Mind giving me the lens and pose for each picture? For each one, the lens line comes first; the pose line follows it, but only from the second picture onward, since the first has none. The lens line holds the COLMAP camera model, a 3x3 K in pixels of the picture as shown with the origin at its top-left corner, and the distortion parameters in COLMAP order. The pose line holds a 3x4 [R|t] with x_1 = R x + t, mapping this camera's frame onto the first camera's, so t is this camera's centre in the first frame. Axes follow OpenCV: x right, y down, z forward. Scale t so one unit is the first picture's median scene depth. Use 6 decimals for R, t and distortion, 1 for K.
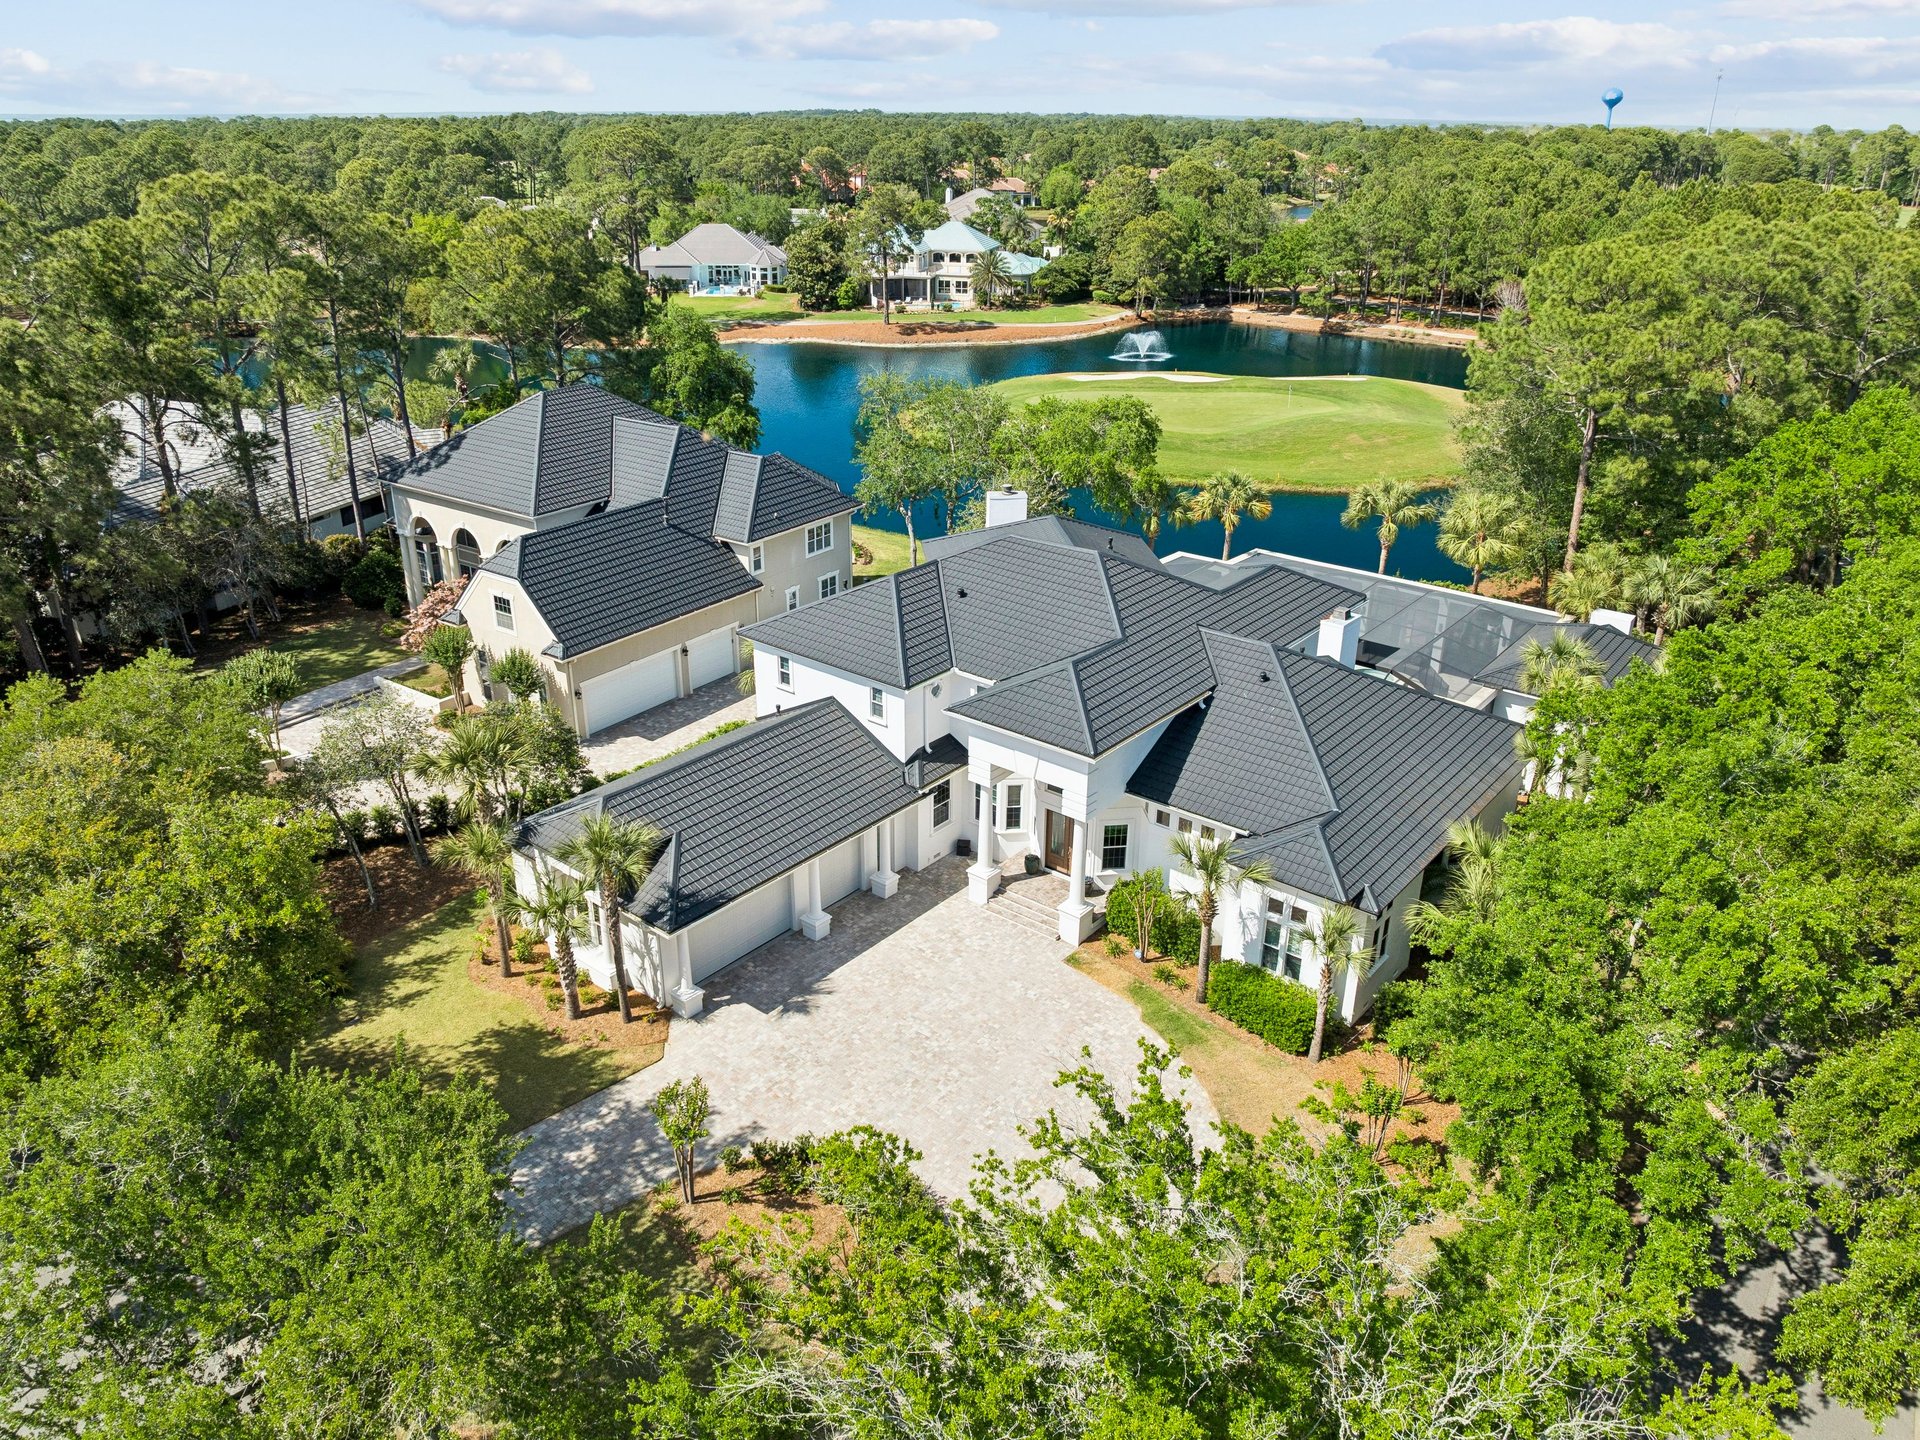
lens RADIAL K [[1373.9, 0, 960.0], [0, 1373.9, 720.0], [0, 0, 1]] dist [-0.041781, 0.011812]
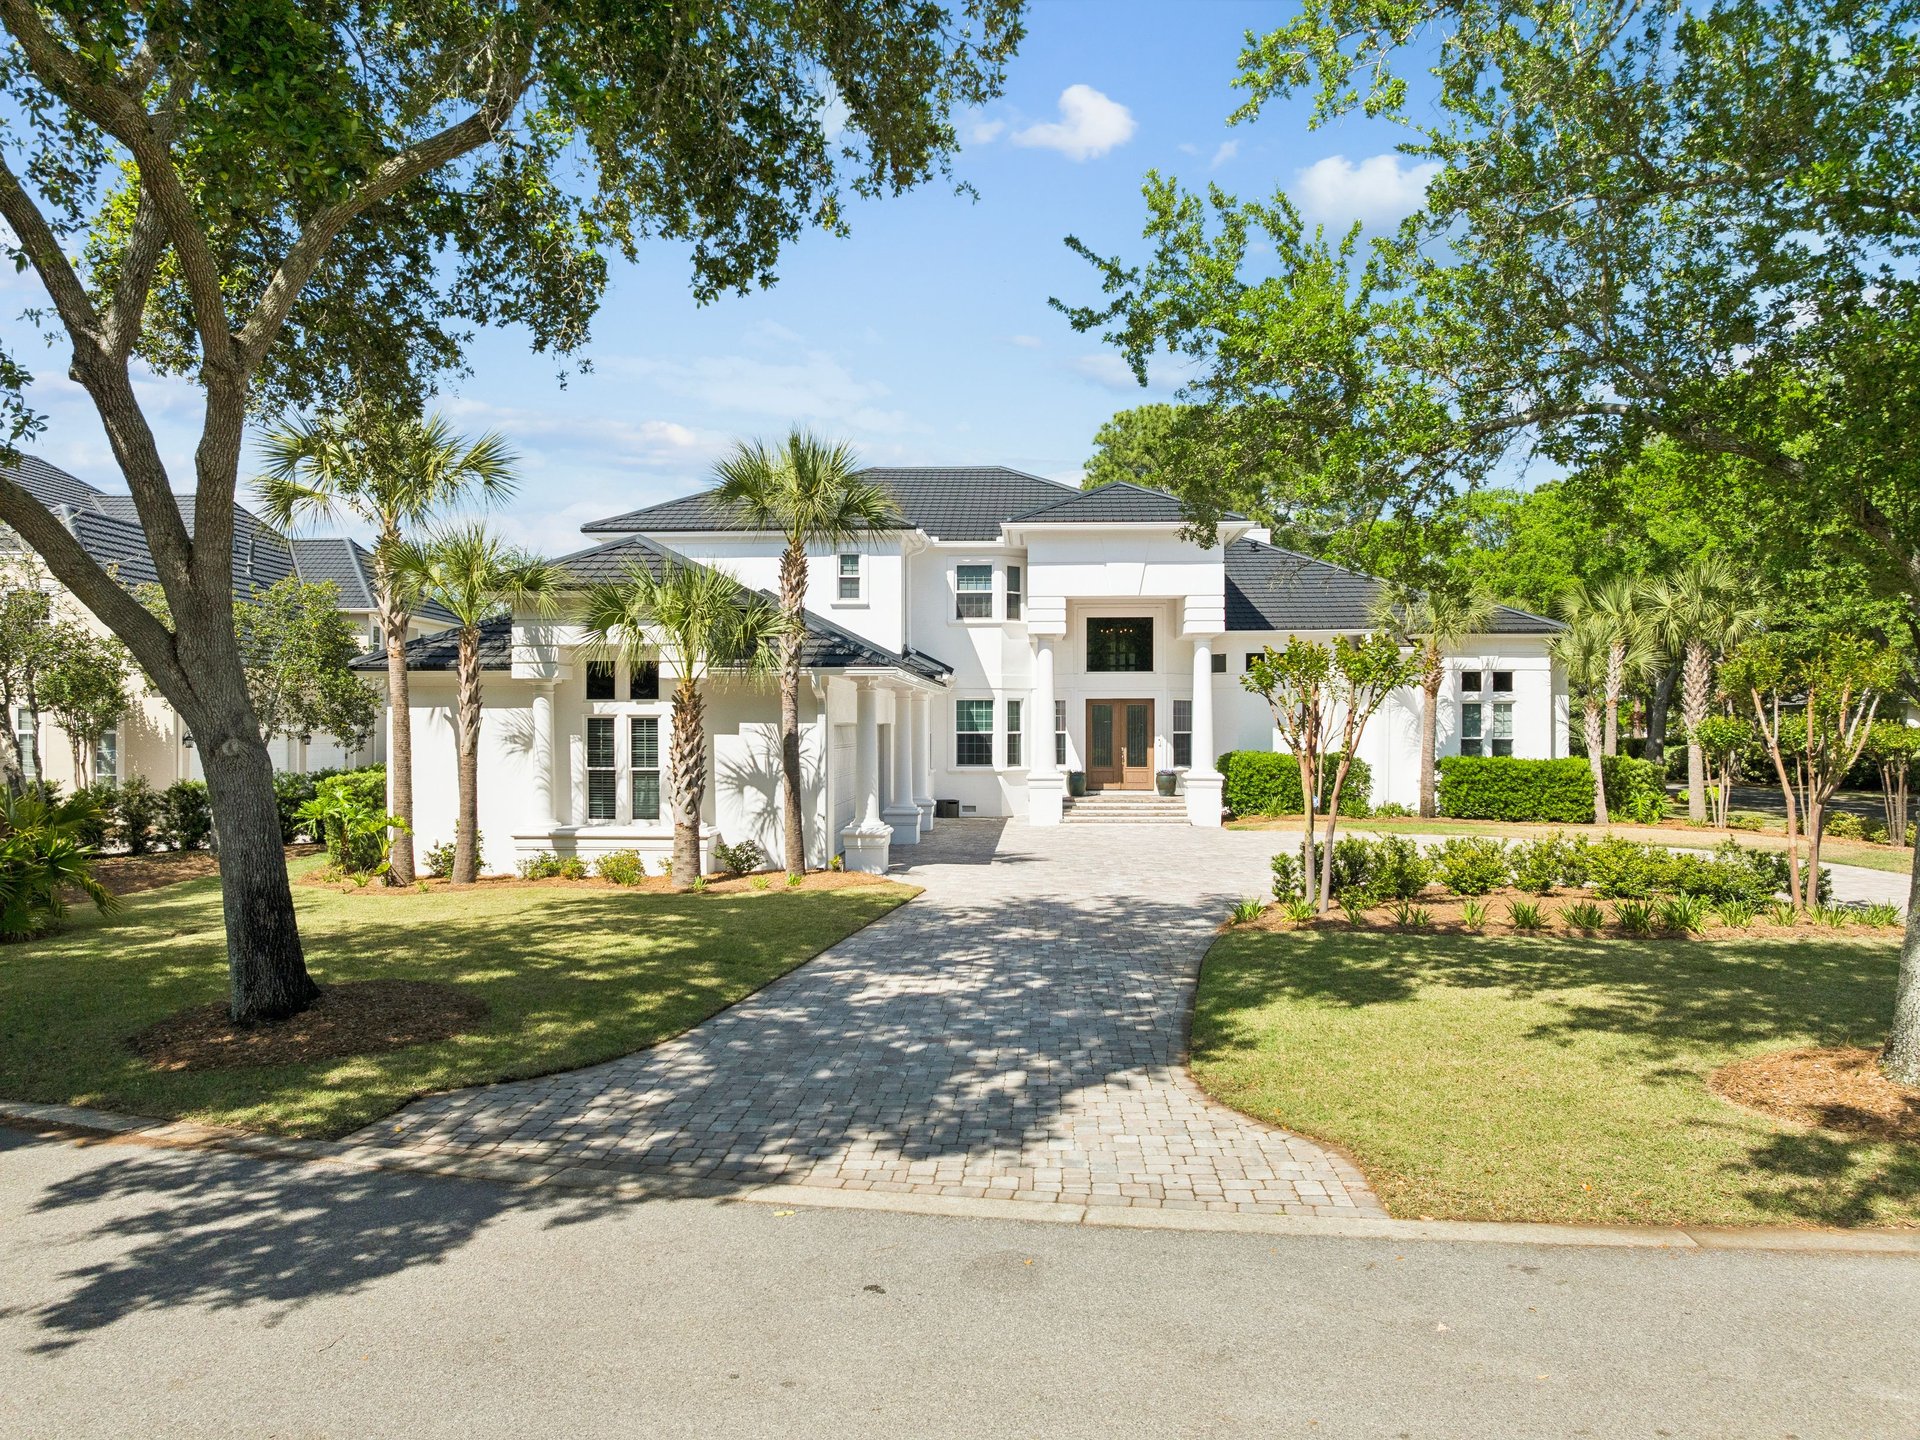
lens RADIAL K [[1349.0, 0, 958.7], [0, 1349.0, 727.7], [0, 0, 1]] dist [-0.041271, 0.000631]
pose [[0.816057, -0.008452, 0.577910, -0.405419], [0.240259, 0.914368, -0.325893, 0.290755], [-0.525668, 0.404796, 0.748207, 0.472033]]
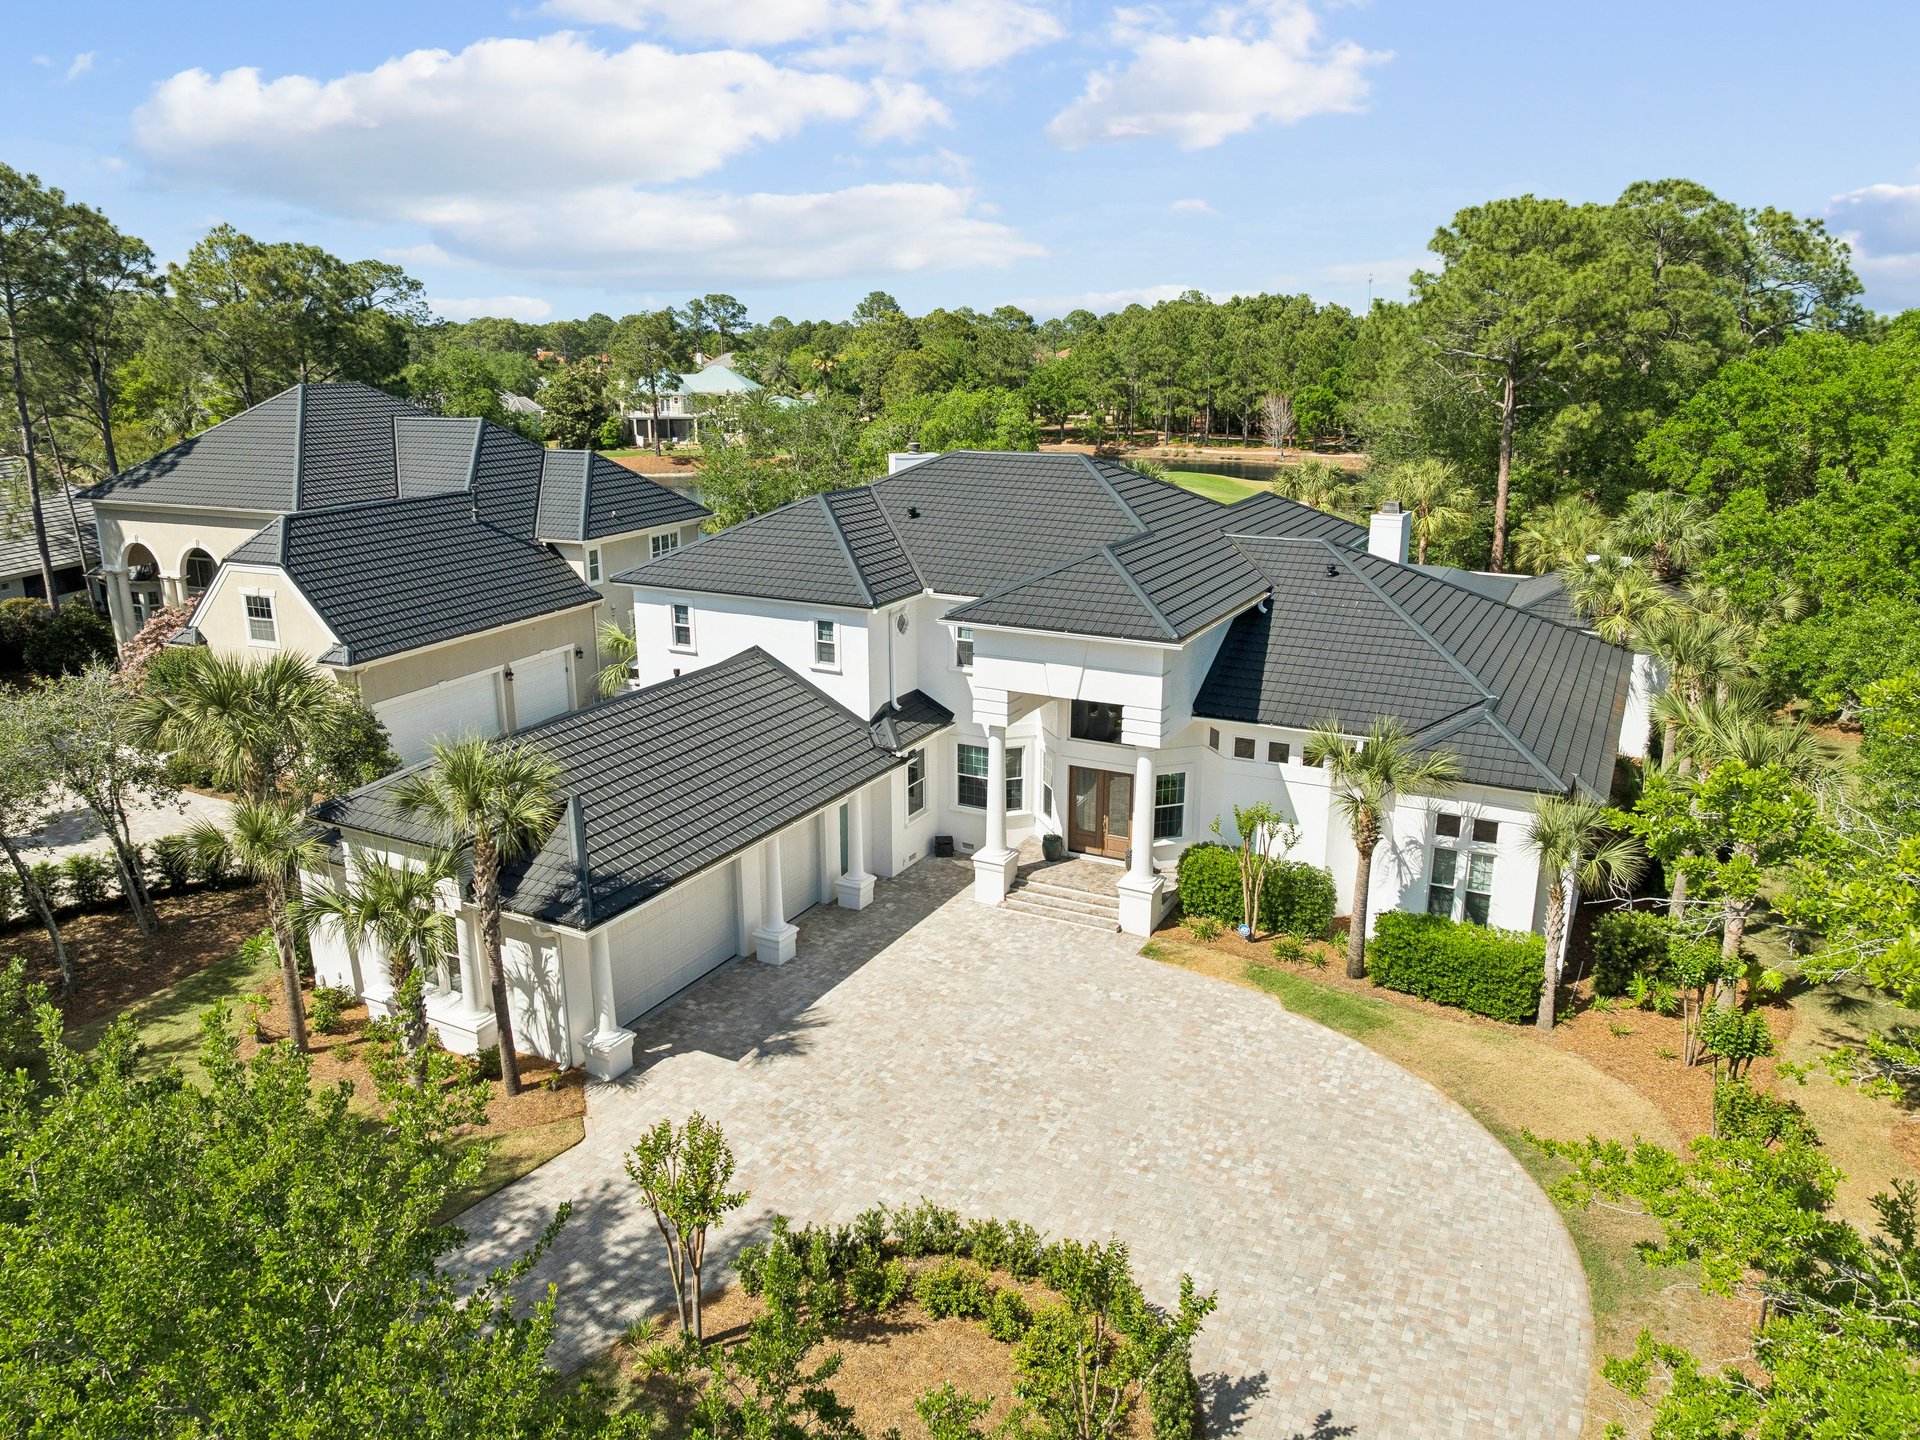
lens RADIAL K [[1349.0, 0, 958.7], [0, 1349.0, 727.7], [0, 0, 1]] dist [-0.041271, 0.000631]
pose [[0.980338, -0.062657, 0.187115, -0.124492], [0.087862, 0.987665, -0.129604, 0.127878], [-0.176686, 0.143496, 0.973751, 0.292197]]
